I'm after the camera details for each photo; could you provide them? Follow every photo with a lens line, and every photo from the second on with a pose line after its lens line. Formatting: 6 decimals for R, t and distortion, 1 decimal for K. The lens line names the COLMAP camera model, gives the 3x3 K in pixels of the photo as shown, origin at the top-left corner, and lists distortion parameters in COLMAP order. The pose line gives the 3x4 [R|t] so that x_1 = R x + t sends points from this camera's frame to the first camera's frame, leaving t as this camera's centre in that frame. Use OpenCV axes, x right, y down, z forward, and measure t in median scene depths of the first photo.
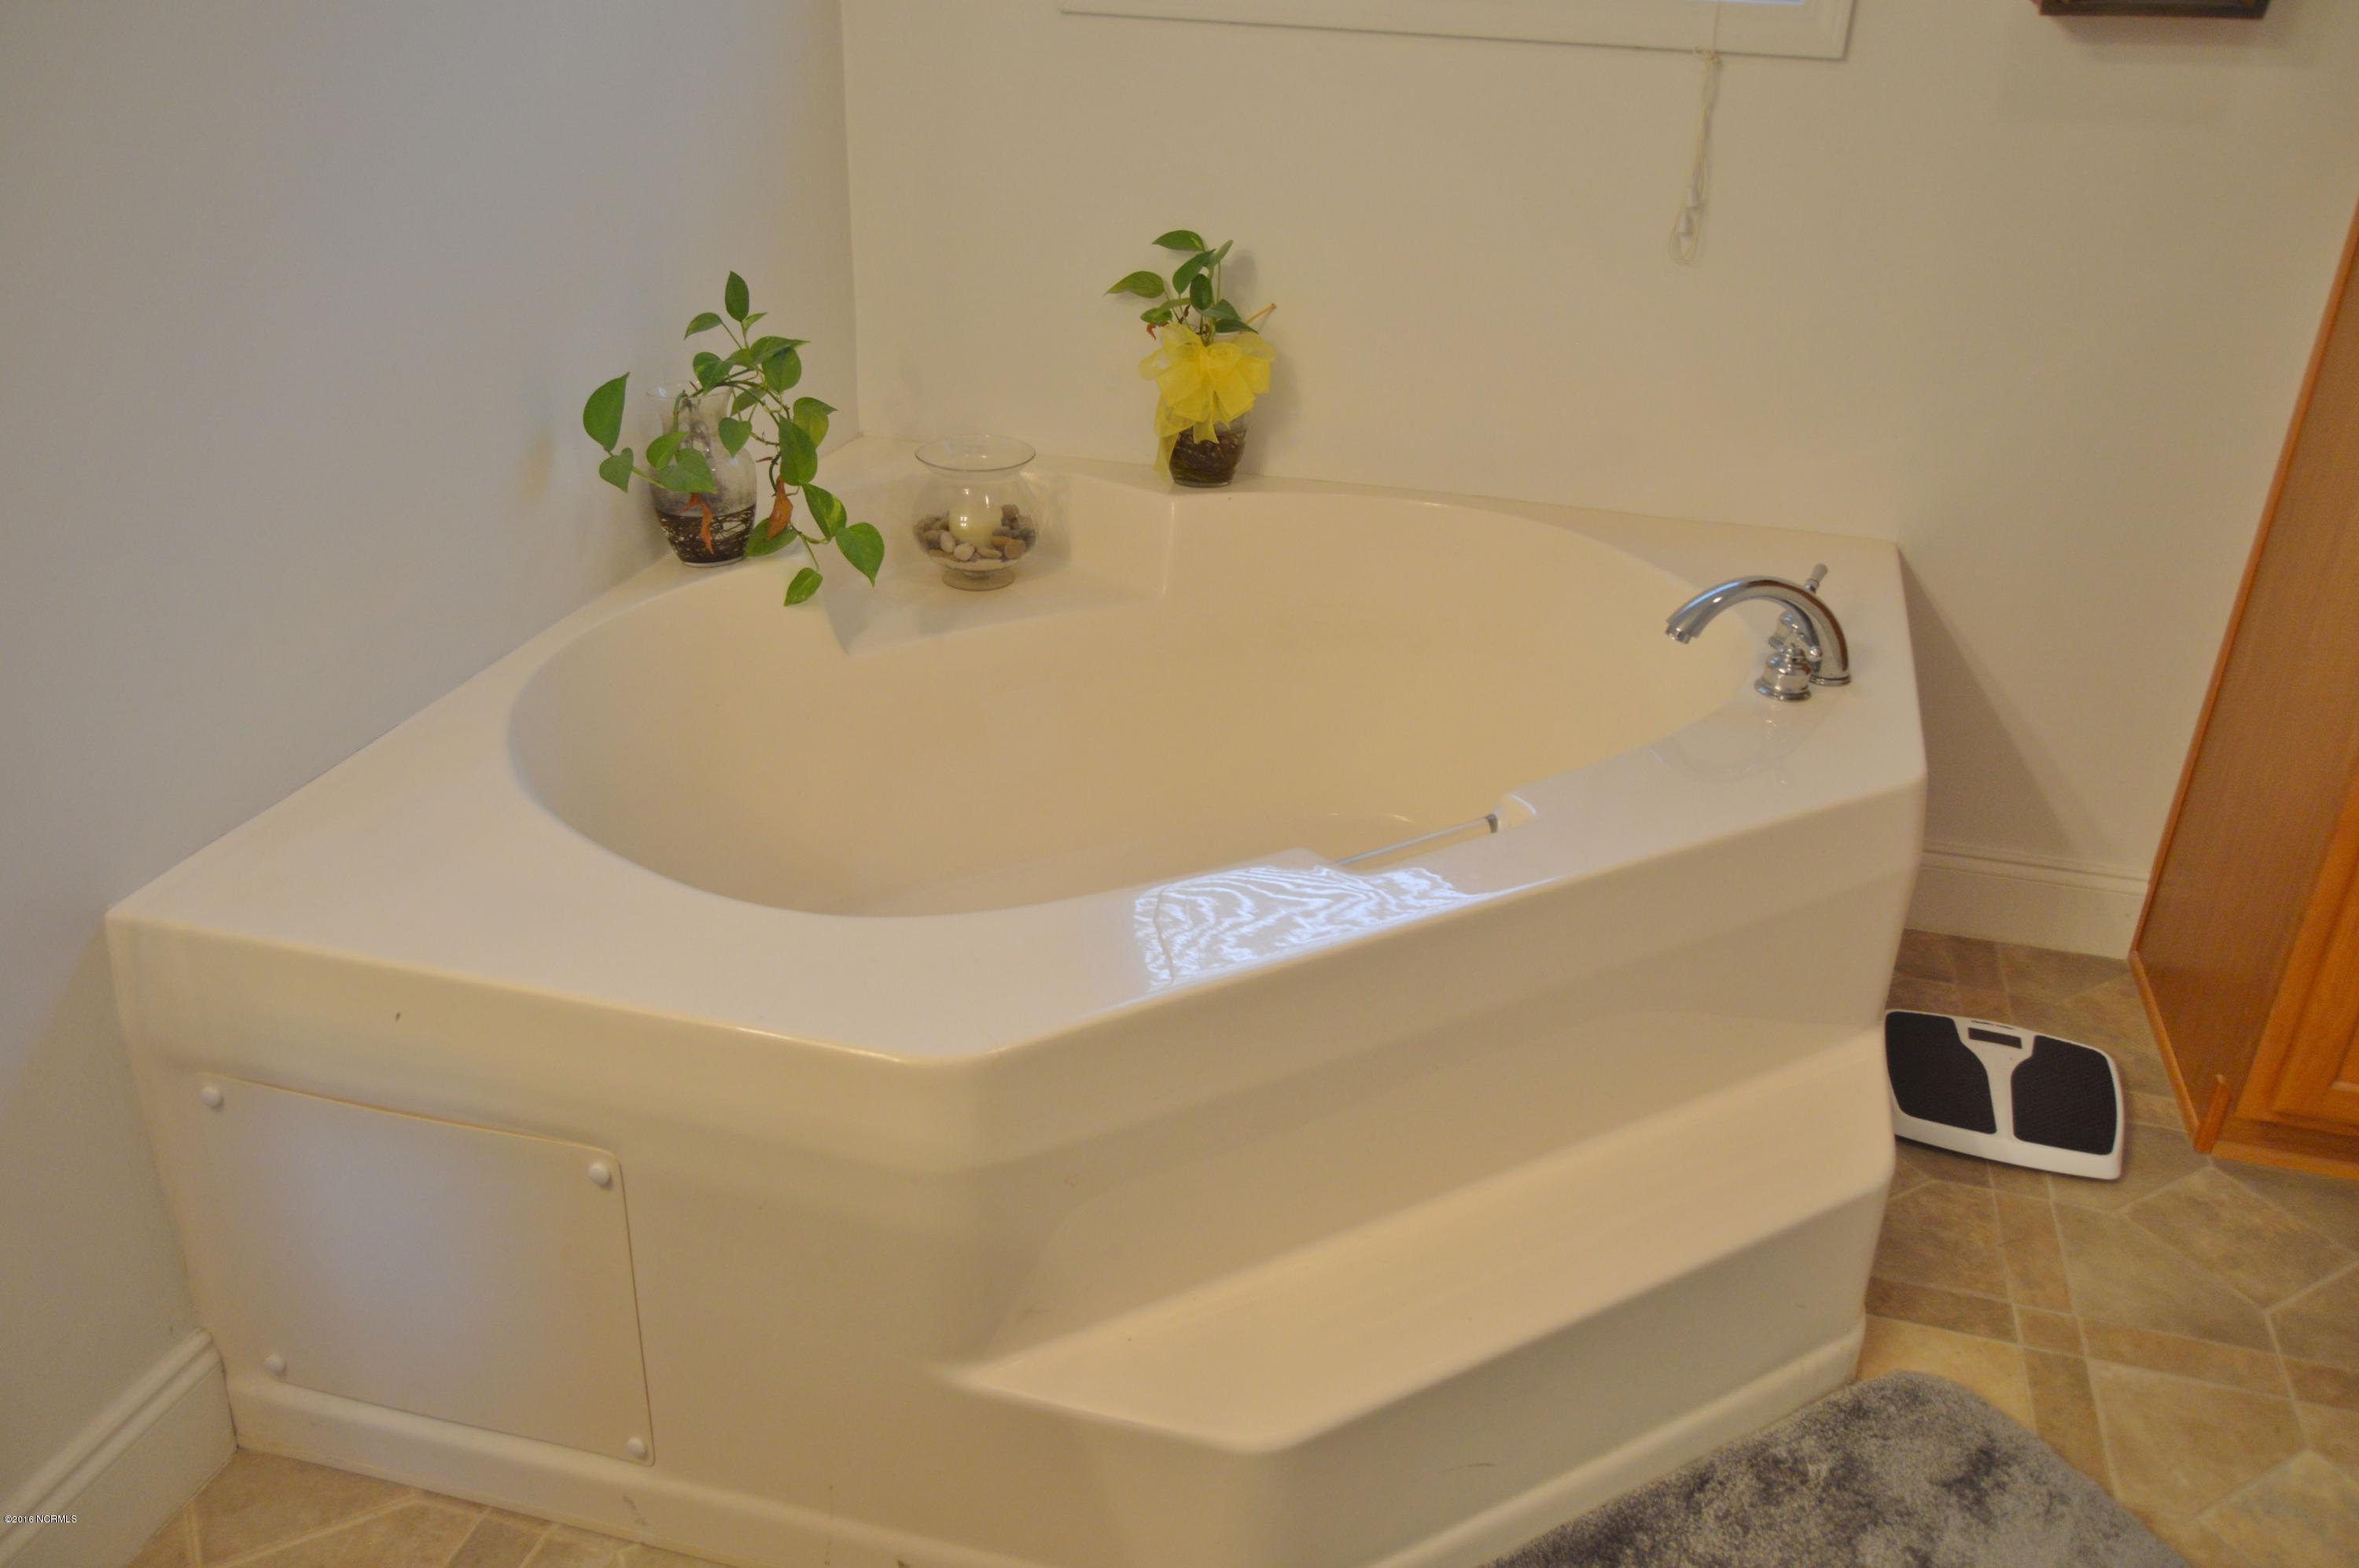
lens RADIAL K [[1842.2, 0, 1179.9], [0, 1842.2, 785.2], [0, 0, 1]] dist [-0.014504, 0.011501]
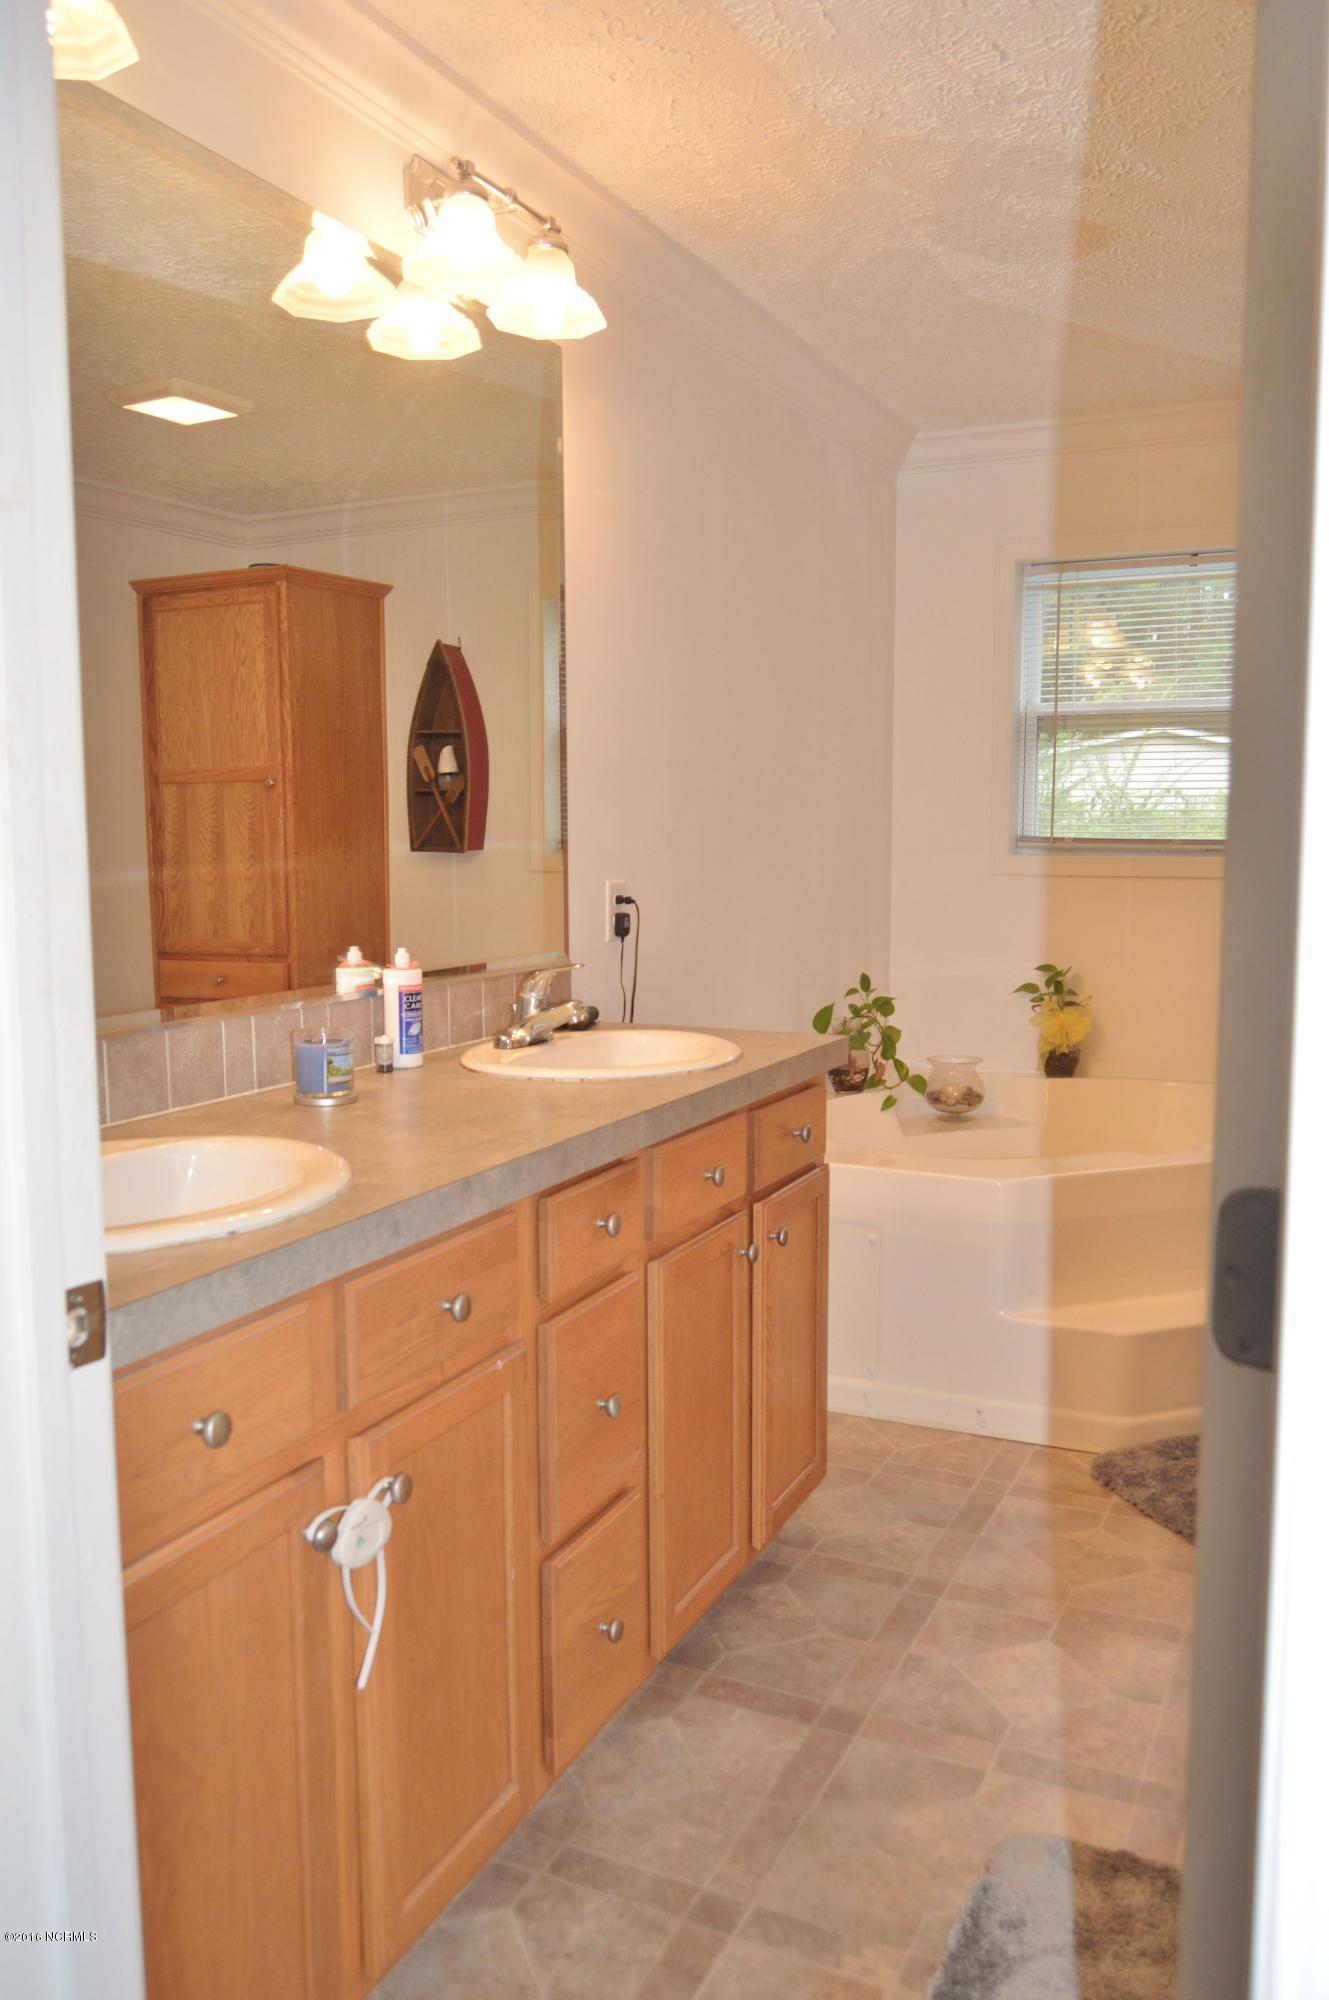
lens RADIAL K [[1561.8, 0, 664.0], [0, 1561.8, 1000.8], [0, 0, 1]] dist [-0.014504, 0.011501]
pose [[0.984365, -0.013599, -0.175616, -0.126669], [-0.049519, 0.935439, -0.350003, 0.431035], [0.169038, 0.353227, 0.920140, -0.812376]]
